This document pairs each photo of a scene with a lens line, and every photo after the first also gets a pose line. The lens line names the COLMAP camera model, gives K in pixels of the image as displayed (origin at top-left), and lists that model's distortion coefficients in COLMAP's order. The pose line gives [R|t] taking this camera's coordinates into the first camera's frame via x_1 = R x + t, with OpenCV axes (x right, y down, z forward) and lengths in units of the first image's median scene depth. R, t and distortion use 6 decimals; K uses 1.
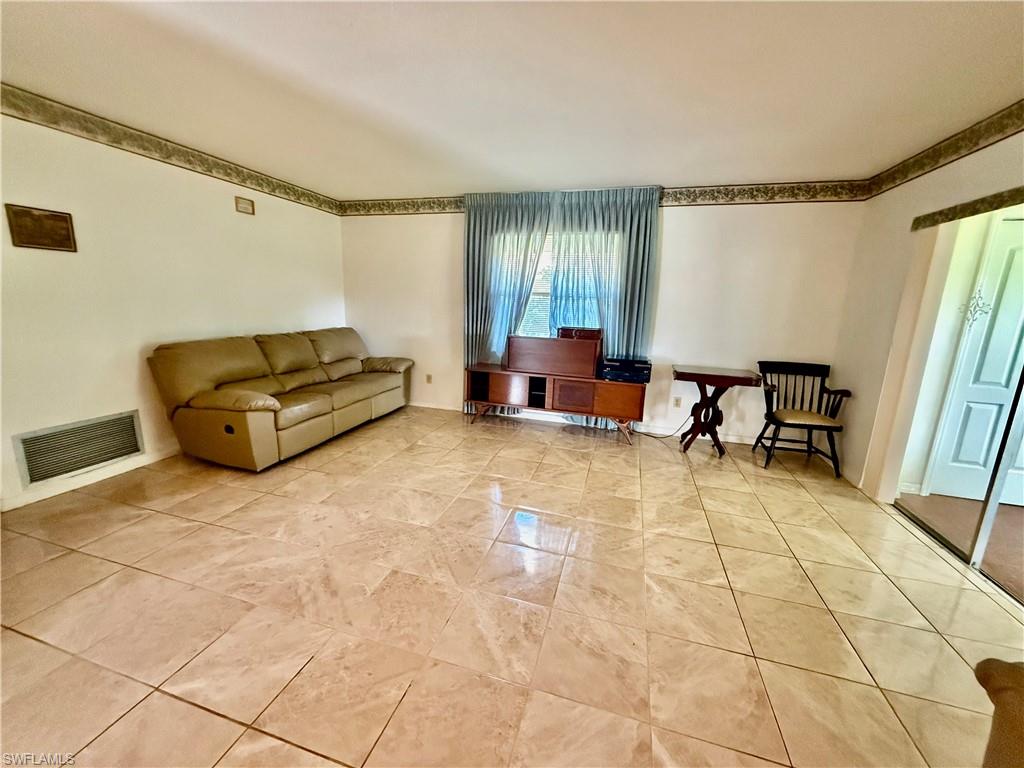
lens RADIAL K [[409.9, 0, 507.8], [0, 409.9, 385.1], [0, 0, 1]] dist [-0.000684, 0.001311]
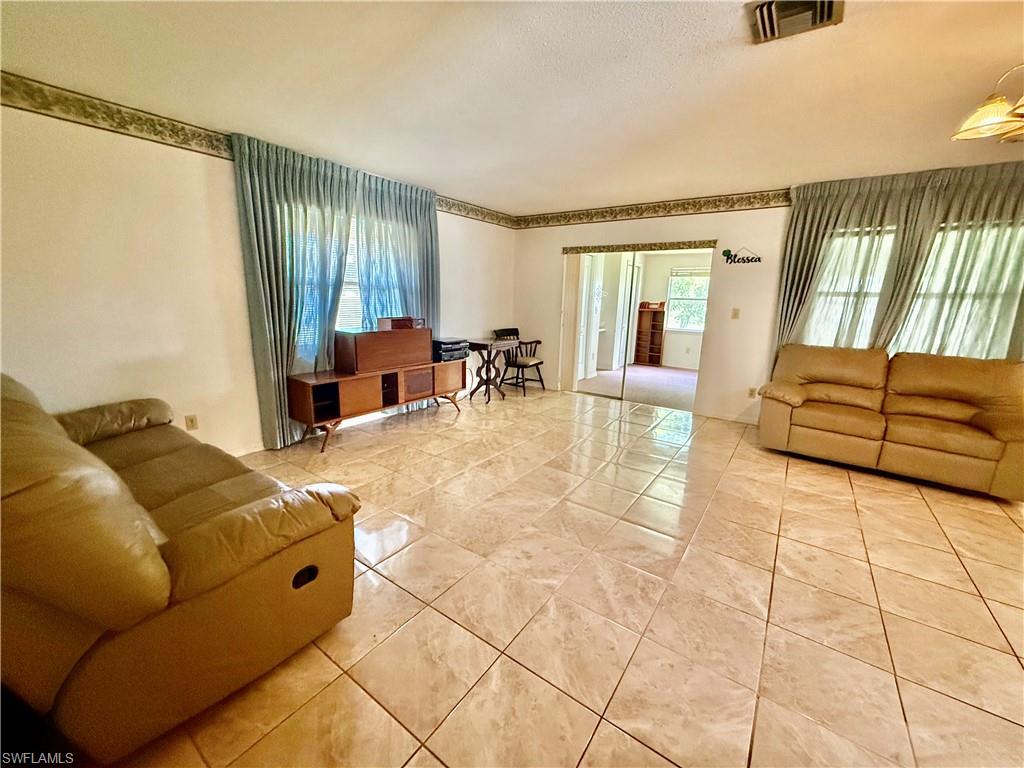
lens RADIAL K [[409.9, 0, 512.2], [0, 409.9, 383.1], [0, 0, 1]] dist [-0.000684, 0.001311]
pose [[0.320889, -0.224087, 0.920226, -0.806670], [0.180448, 0.968275, 0.172865, -0.124676], [-0.929768, 0.110583, 0.351145, 0.463820]]
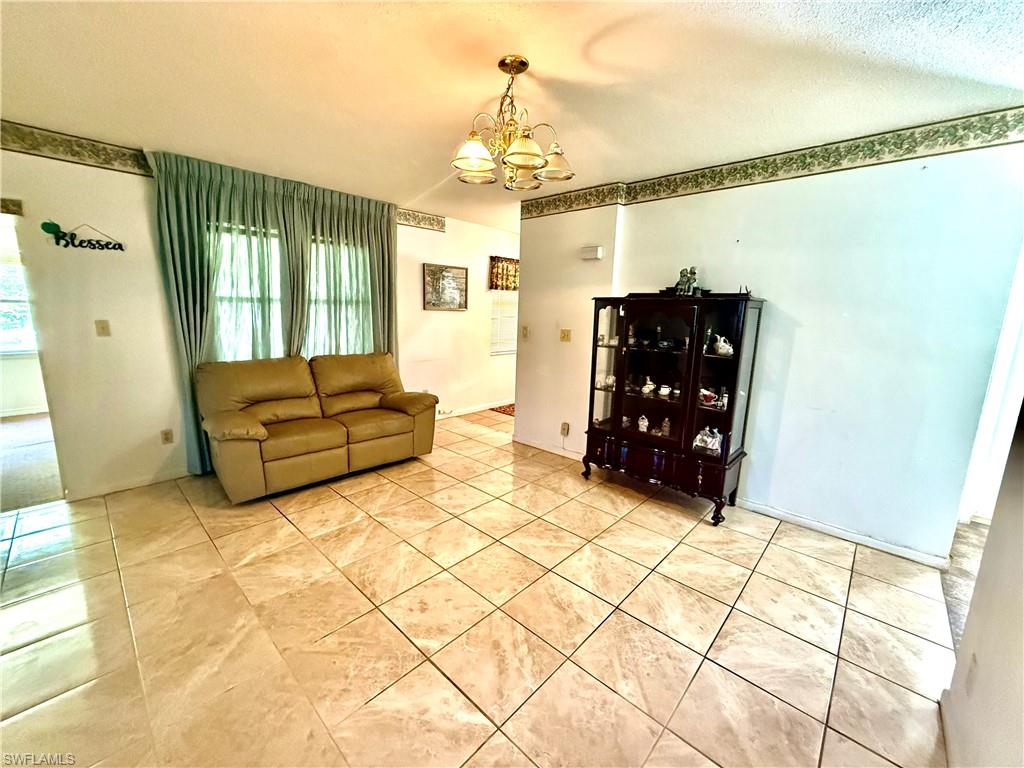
lens RADIAL K [[409.9, 0, 508.0], [0, 409.9, 382.1], [0, 0, 1]] dist [-0.000684, 0.001311]
pose [[-0.892335, -0.133715, 0.431113, -0.459102], [0.038295, 0.929243, 0.367479, -0.156405], [-0.449747, 0.344424, -0.824075, 0.585276]]
